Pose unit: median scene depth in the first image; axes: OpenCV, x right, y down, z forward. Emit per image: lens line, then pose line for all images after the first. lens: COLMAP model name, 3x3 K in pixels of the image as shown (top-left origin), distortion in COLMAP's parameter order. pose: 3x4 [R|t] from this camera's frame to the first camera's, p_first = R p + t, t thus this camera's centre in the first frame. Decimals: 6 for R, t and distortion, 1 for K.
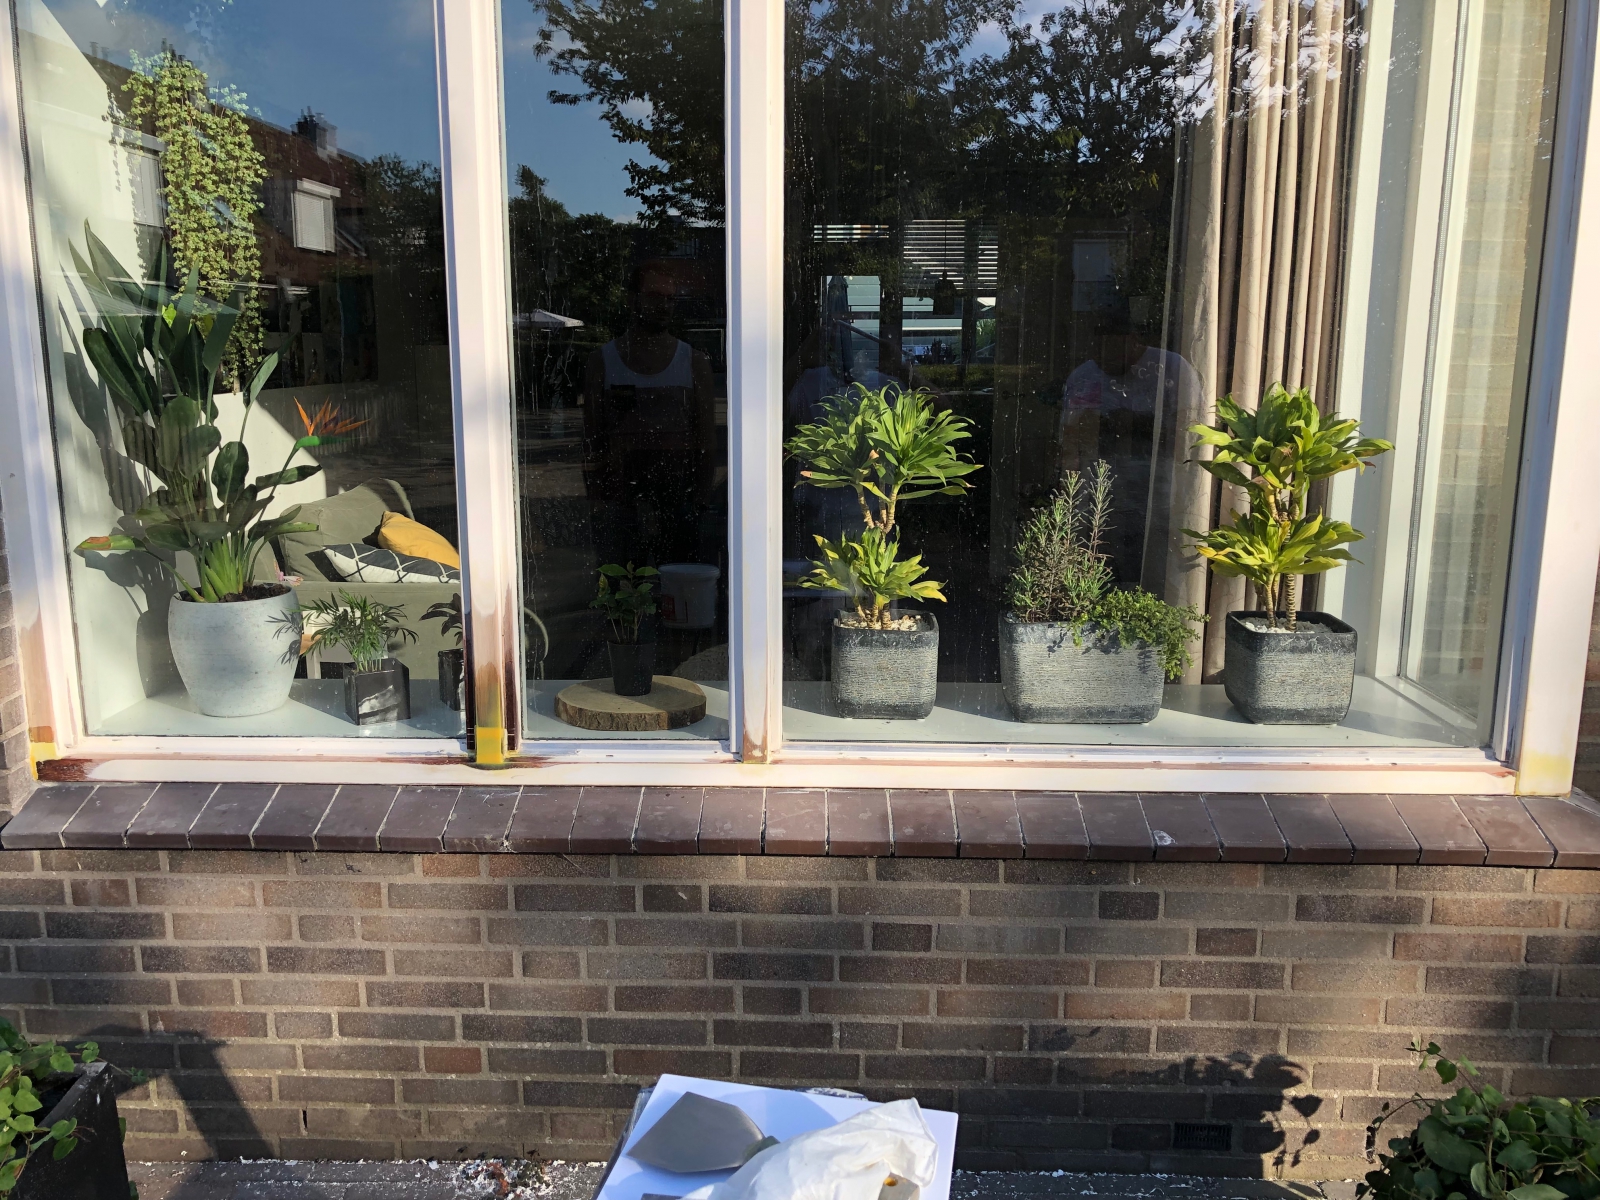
lens RADIAL K [[1312.8, 0, 800.0], [0, 1312.8, 600.0], [0, 0, 1]] dist [0.003353, 0.006466]
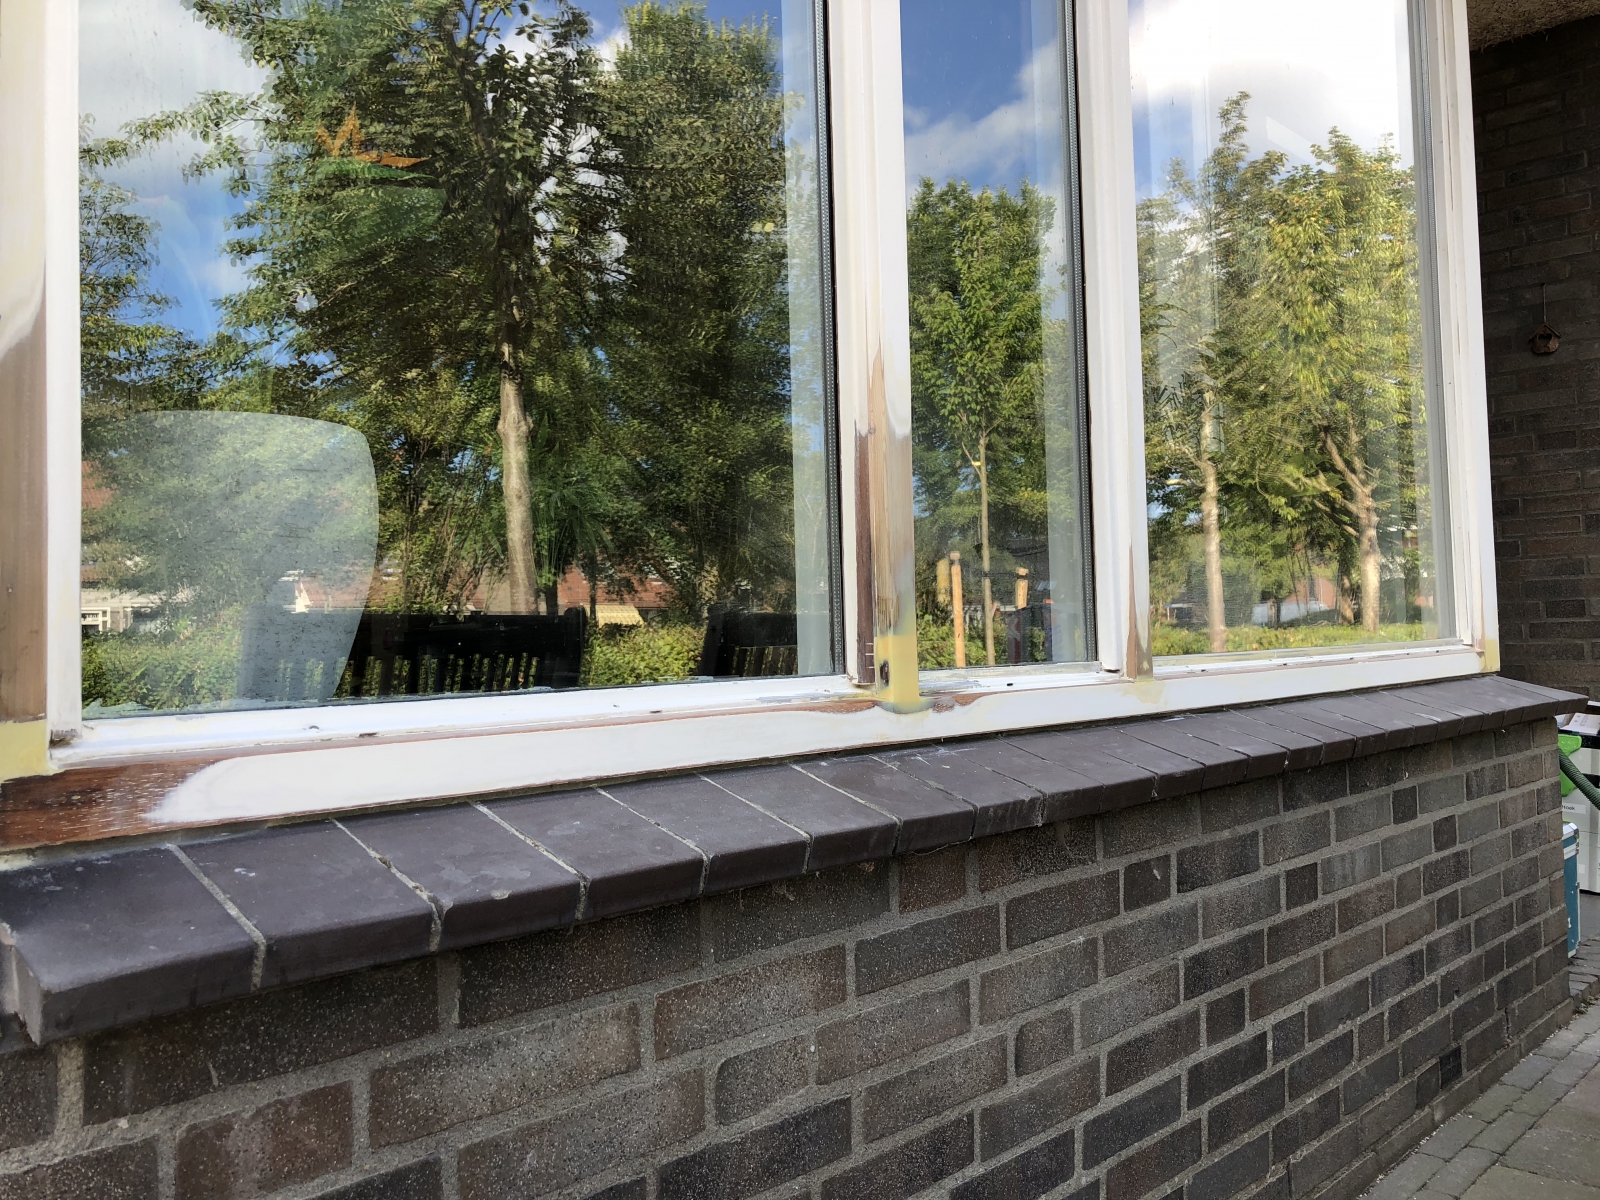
lens RADIAL K [[1336.1, 0, 800.0], [0, 1336.1, 600.0], [0, 0, 1]] dist [-0.027930, 0.070471]
pose [[0.662262, 0.008630, 0.749222, -0.698335], [0.179517, 0.968983, -0.169842, 0.170714], [-0.727449, 0.246978, 0.640172, 0.657600]]
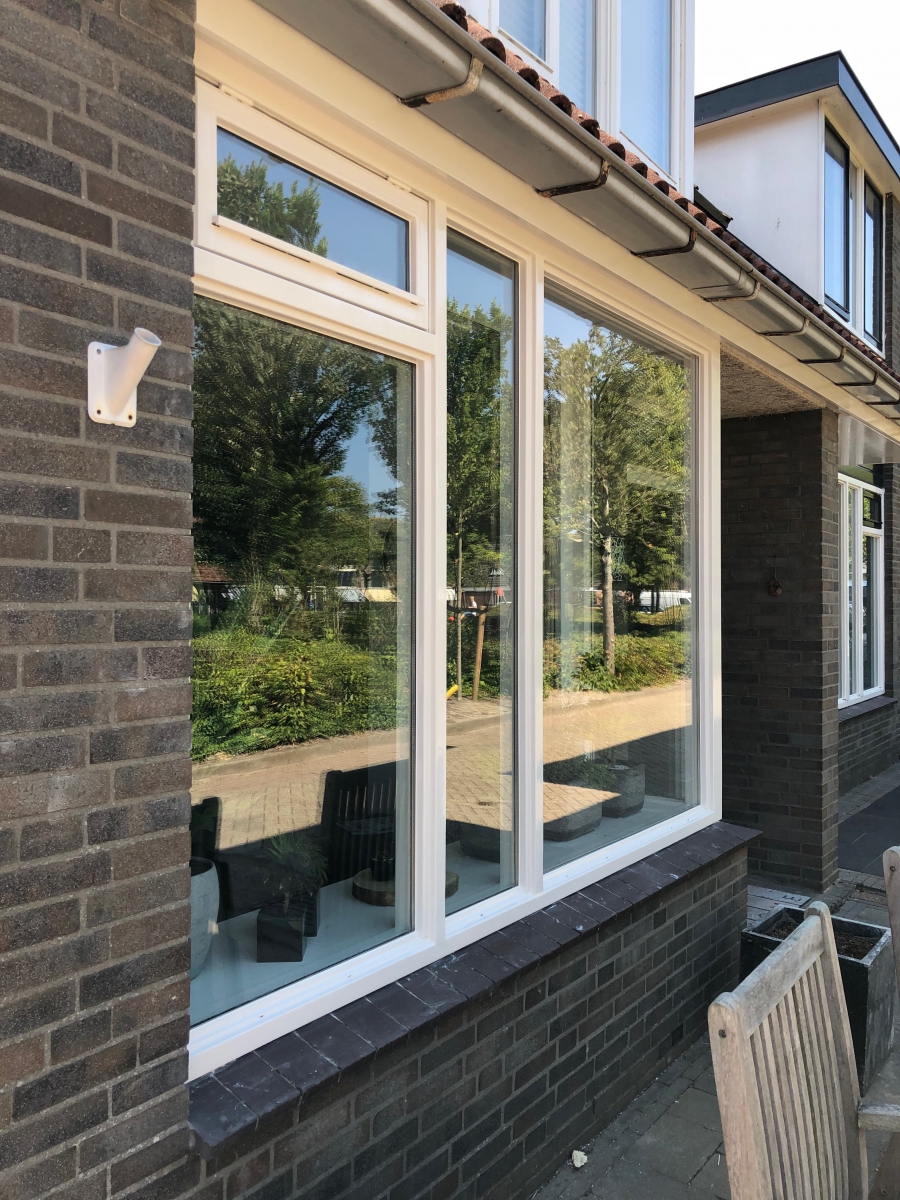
lens RADIAL K [[984.6, 0, 450.0], [0, 984.6, 600.0], [0, 0, 1]] dist [0.003353, 0.006466]
pose [[0.555101, 0.006029, 0.831761, -1.100241], [0.165009, 0.979301, -0.117223, -0.105744], [-0.815251, 0.202319, 0.542616, 0.356086]]
